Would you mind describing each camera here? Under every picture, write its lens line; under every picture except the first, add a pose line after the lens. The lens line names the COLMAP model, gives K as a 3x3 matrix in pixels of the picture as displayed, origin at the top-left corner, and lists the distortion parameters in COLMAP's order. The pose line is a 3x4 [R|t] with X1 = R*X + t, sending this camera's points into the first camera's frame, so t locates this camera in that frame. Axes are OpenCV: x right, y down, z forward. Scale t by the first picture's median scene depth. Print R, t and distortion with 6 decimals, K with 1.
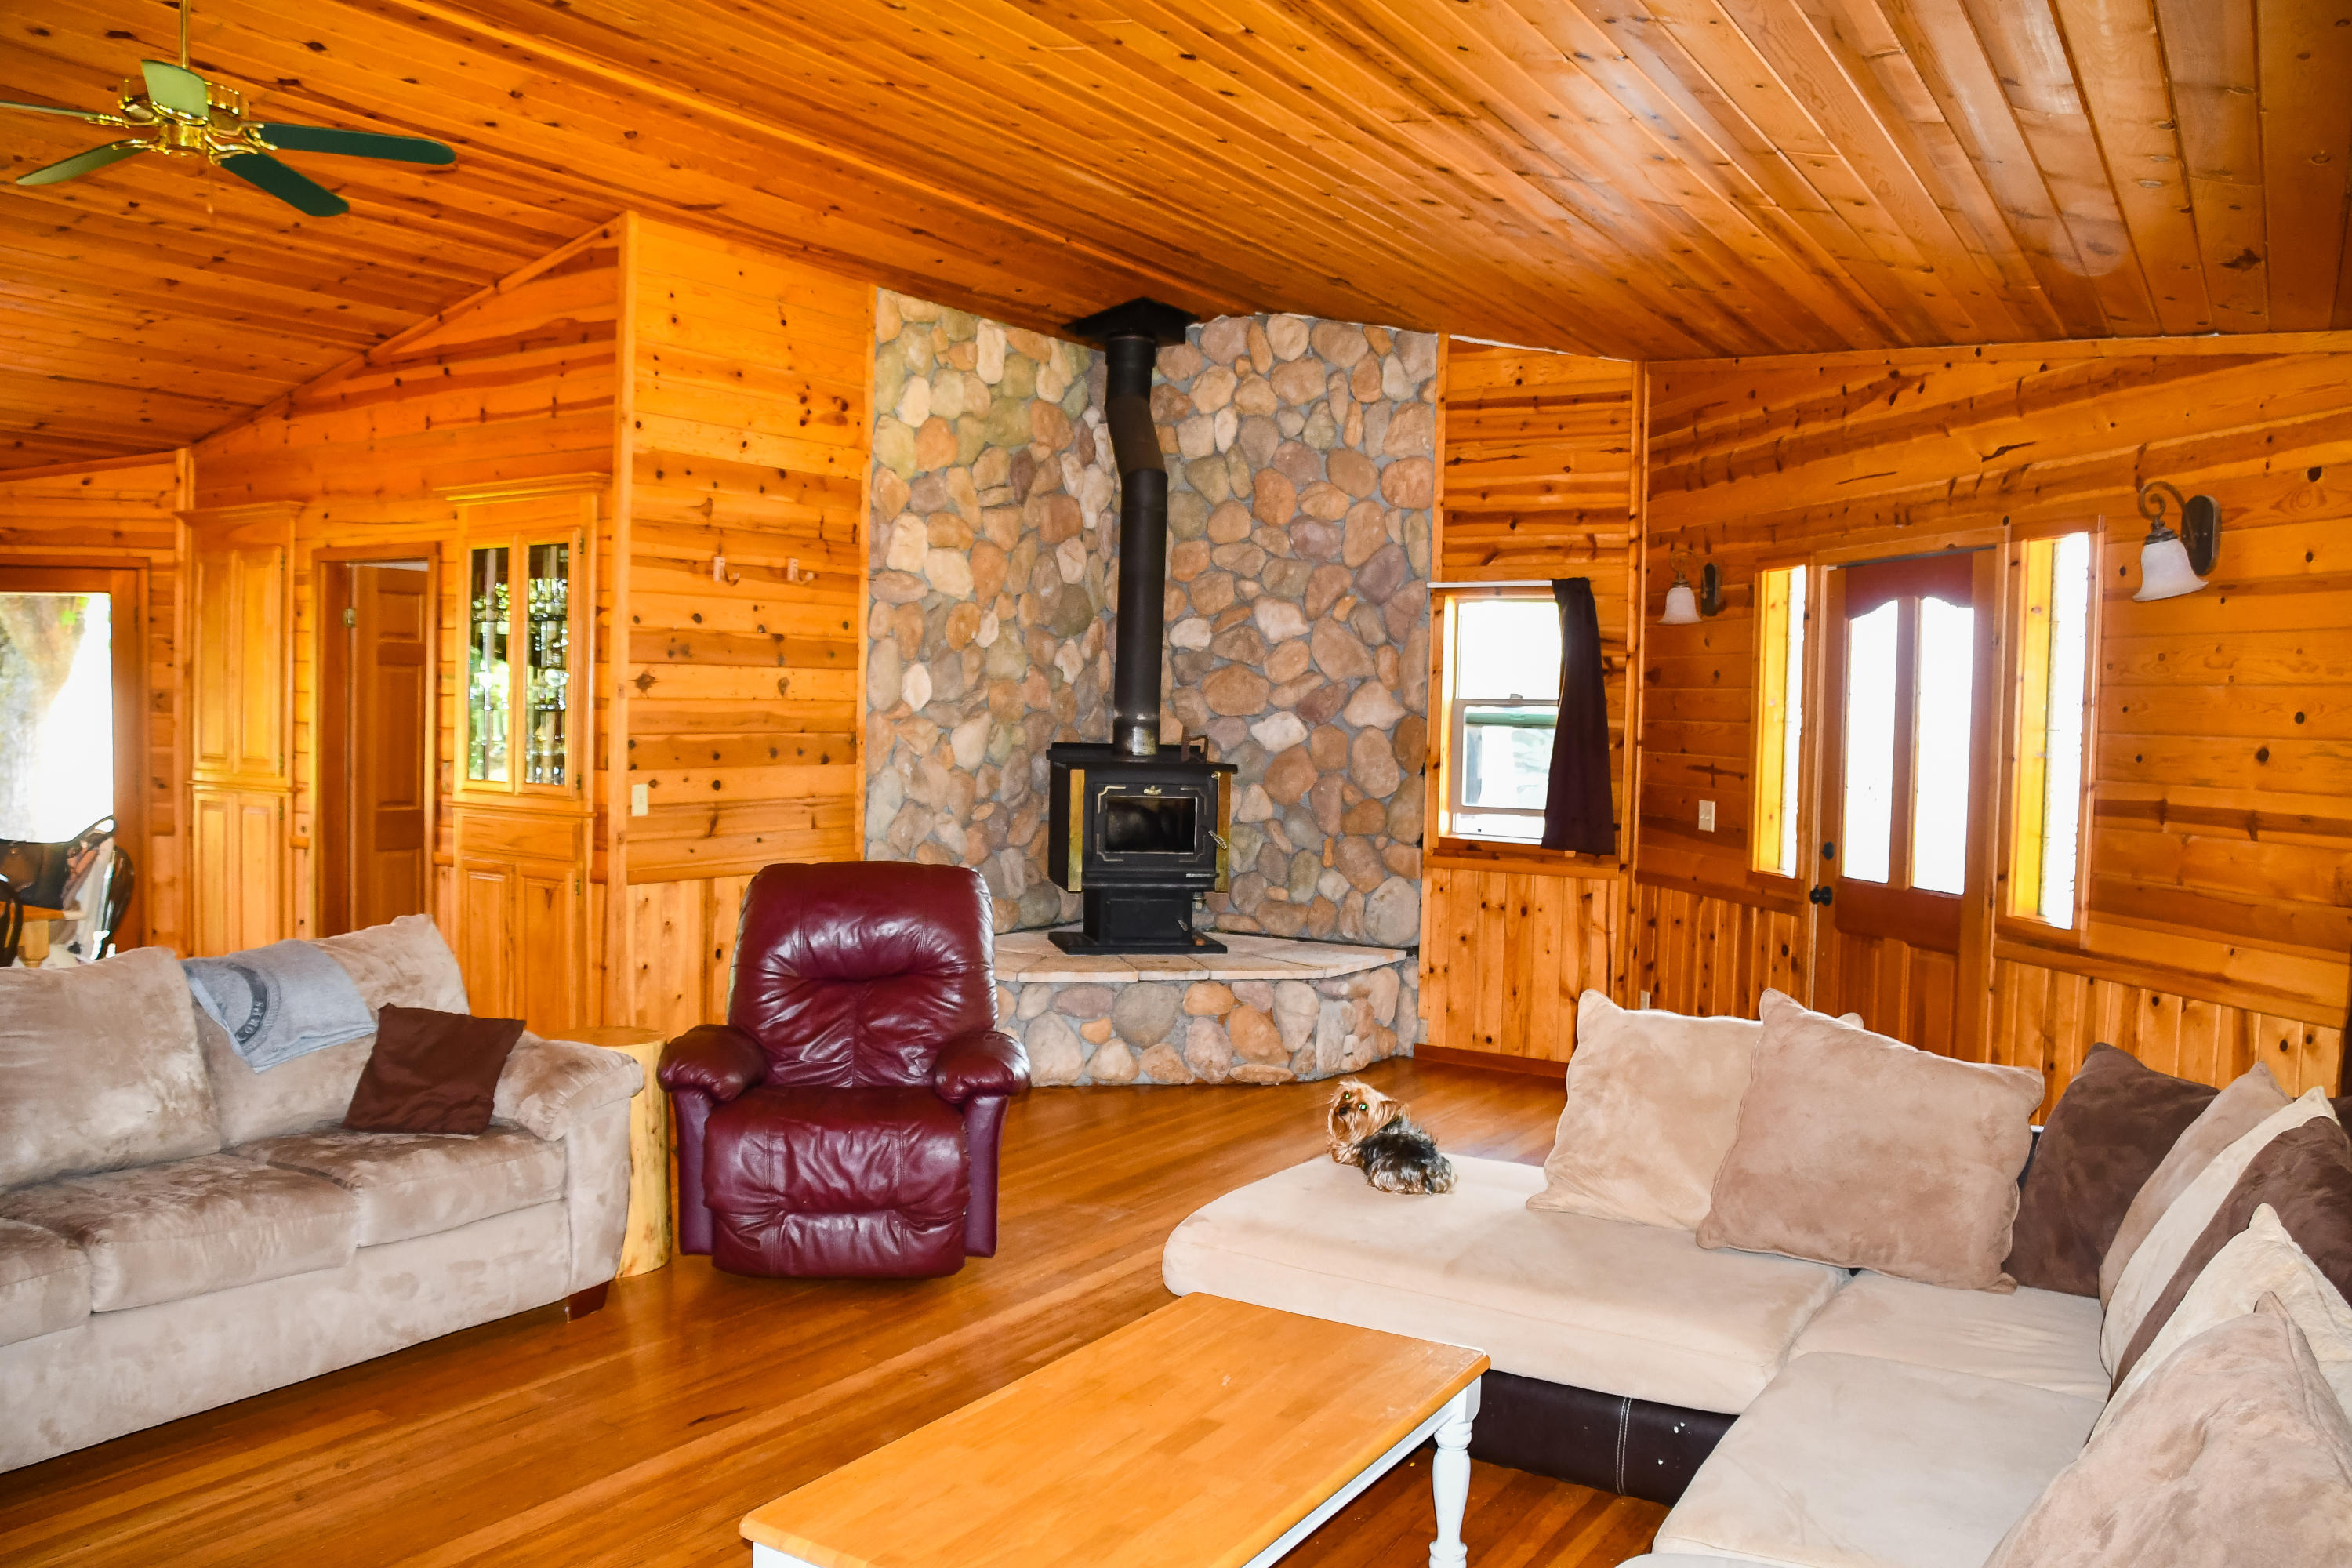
lens RADIAL K [[1832.7, 0, 1146.3], [0, 1832.7, 789.8], [0, 0, 1]] dist [-0.157099, 0.100521]
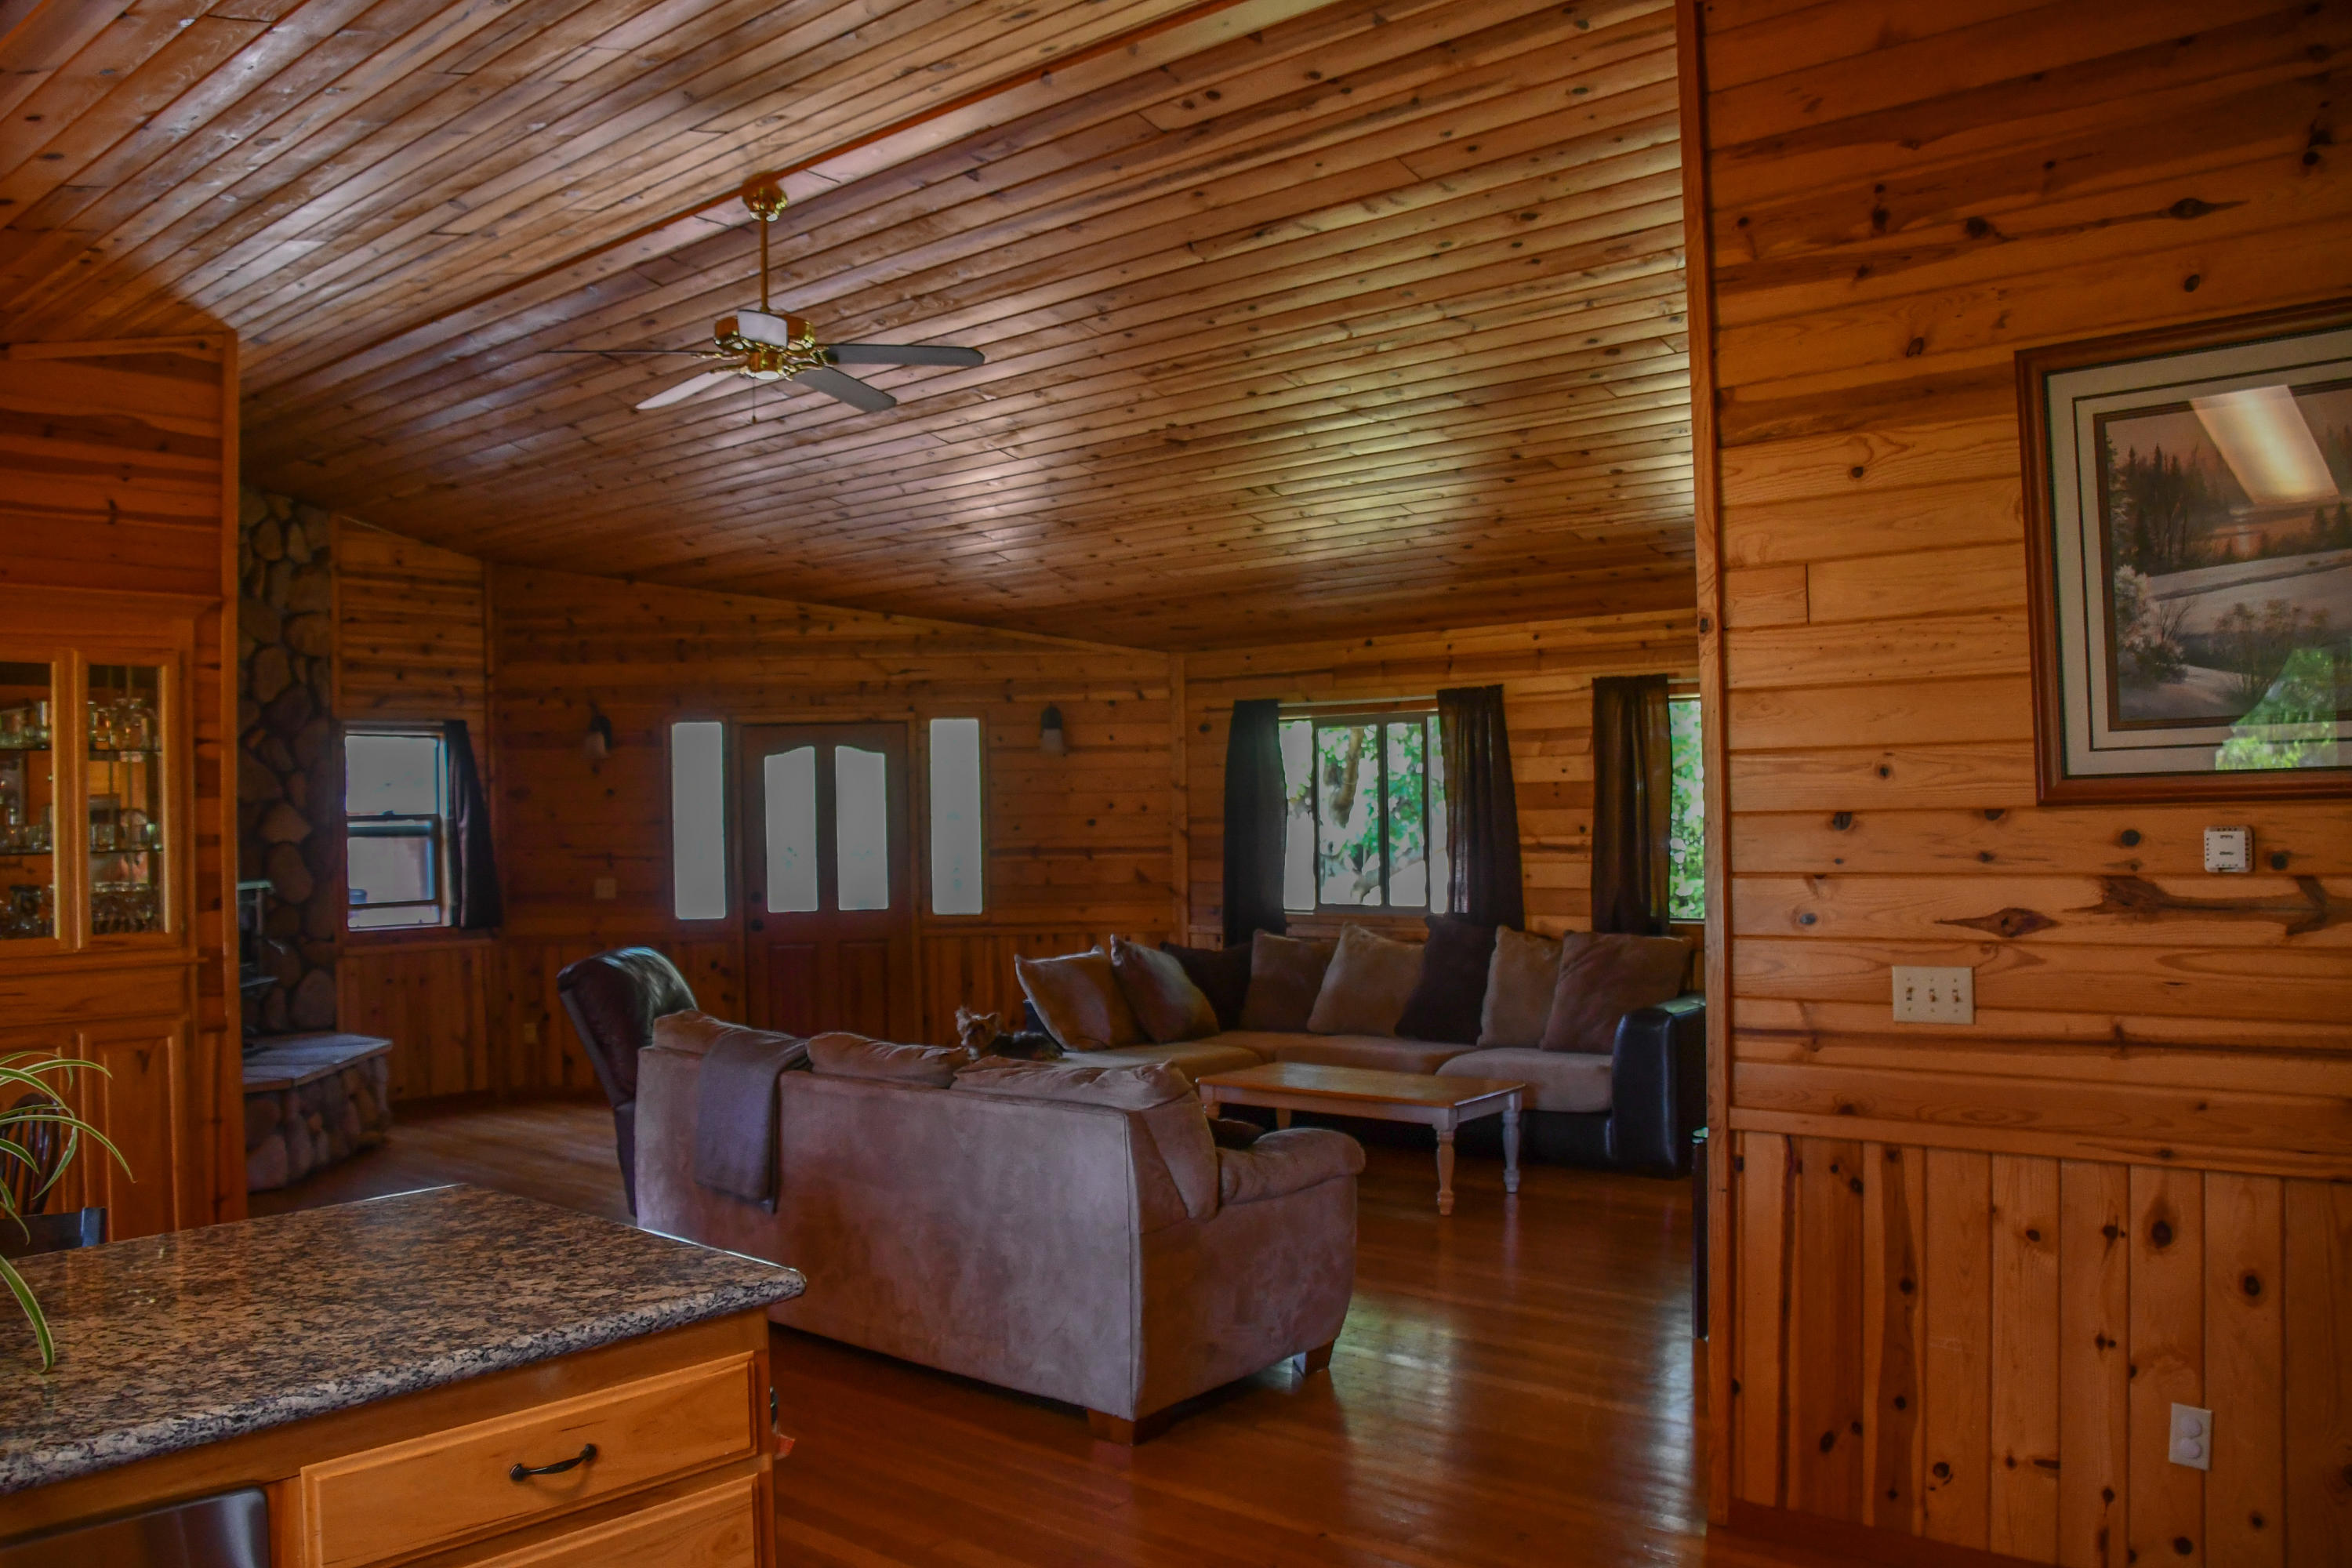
lens RADIAL K [[1832.7, 0, 1146.3], [0, 1832.7, 789.8], [0, 0, 1]] dist [-0.157099, 0.100521]
pose [[0.144475, -0.014716, 0.989399, -1.059045], [0.068526, 0.997638, 0.004832, -0.041984], [-0.987133, 0.067101, 0.145143, 0.352066]]
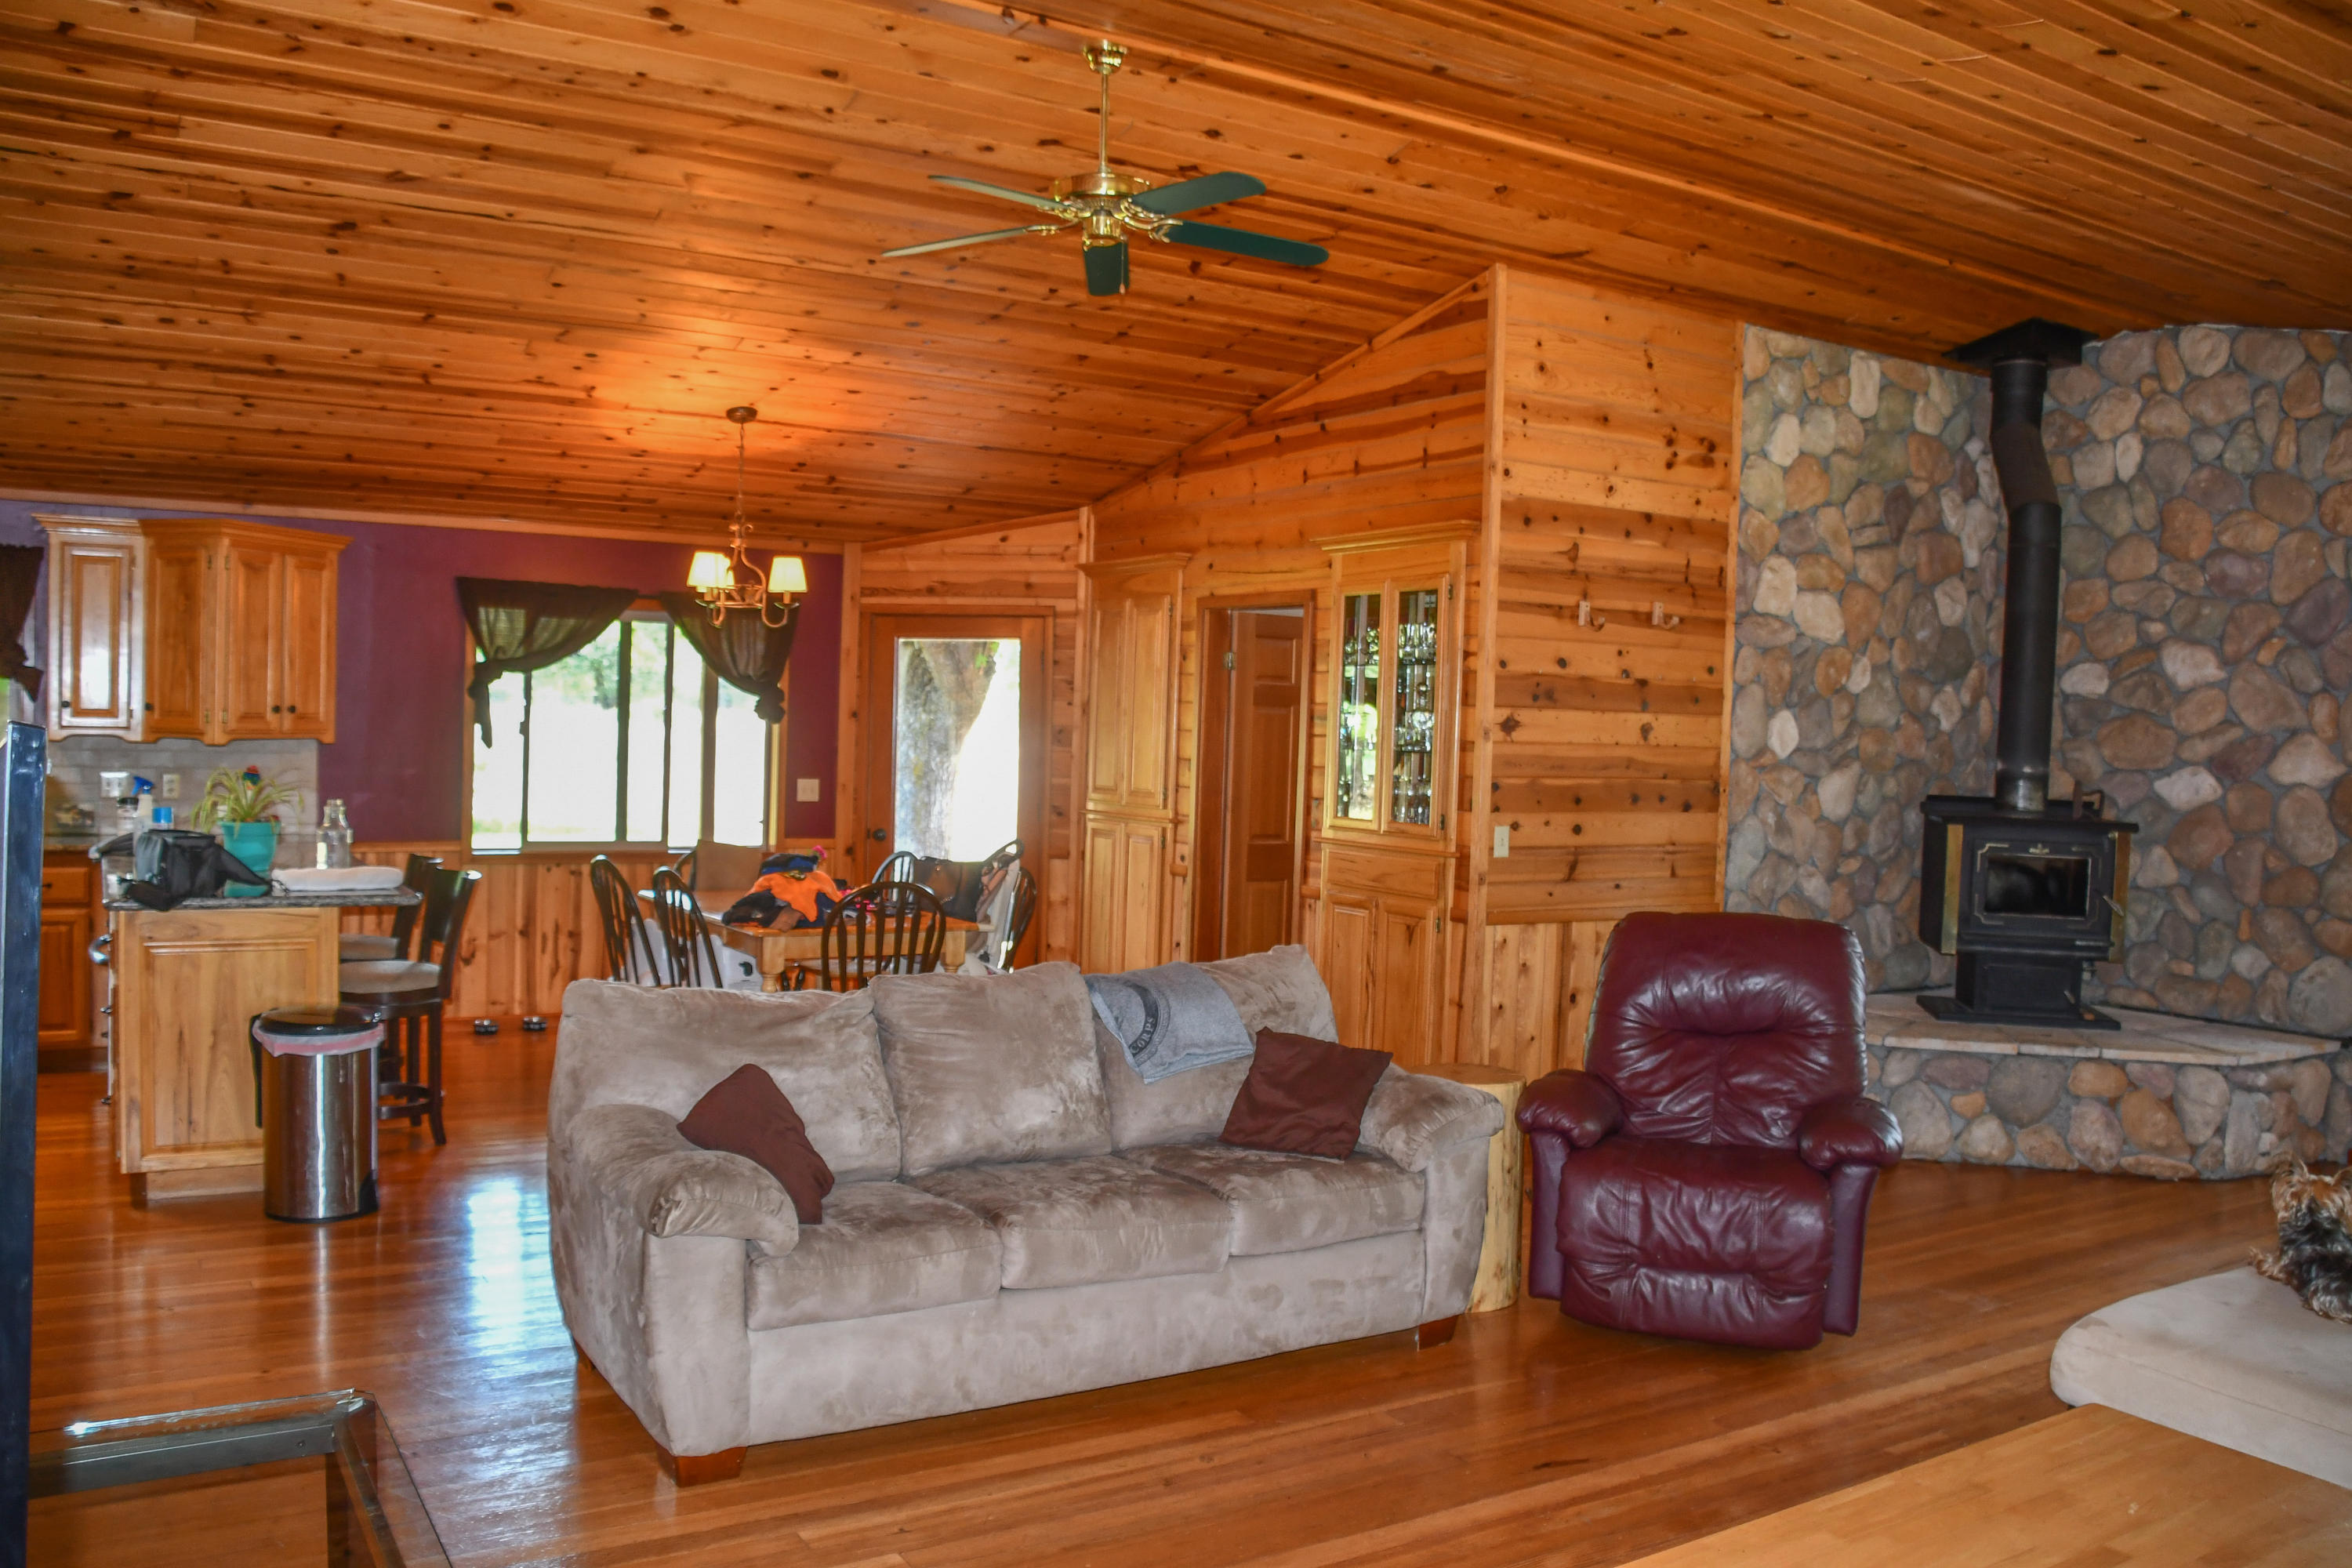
lens RADIAL K [[1832.7, 0, 1146.3], [0, 1832.7, 789.8], [0, 0, 1]] dist [-0.157099, 0.100521]
pose [[0.897636, 0.022101, -0.440182, -0.009503], [-0.032431, 0.999347, -0.015959, -0.000765], [0.439542, 0.028601, 0.897766, -0.002900]]
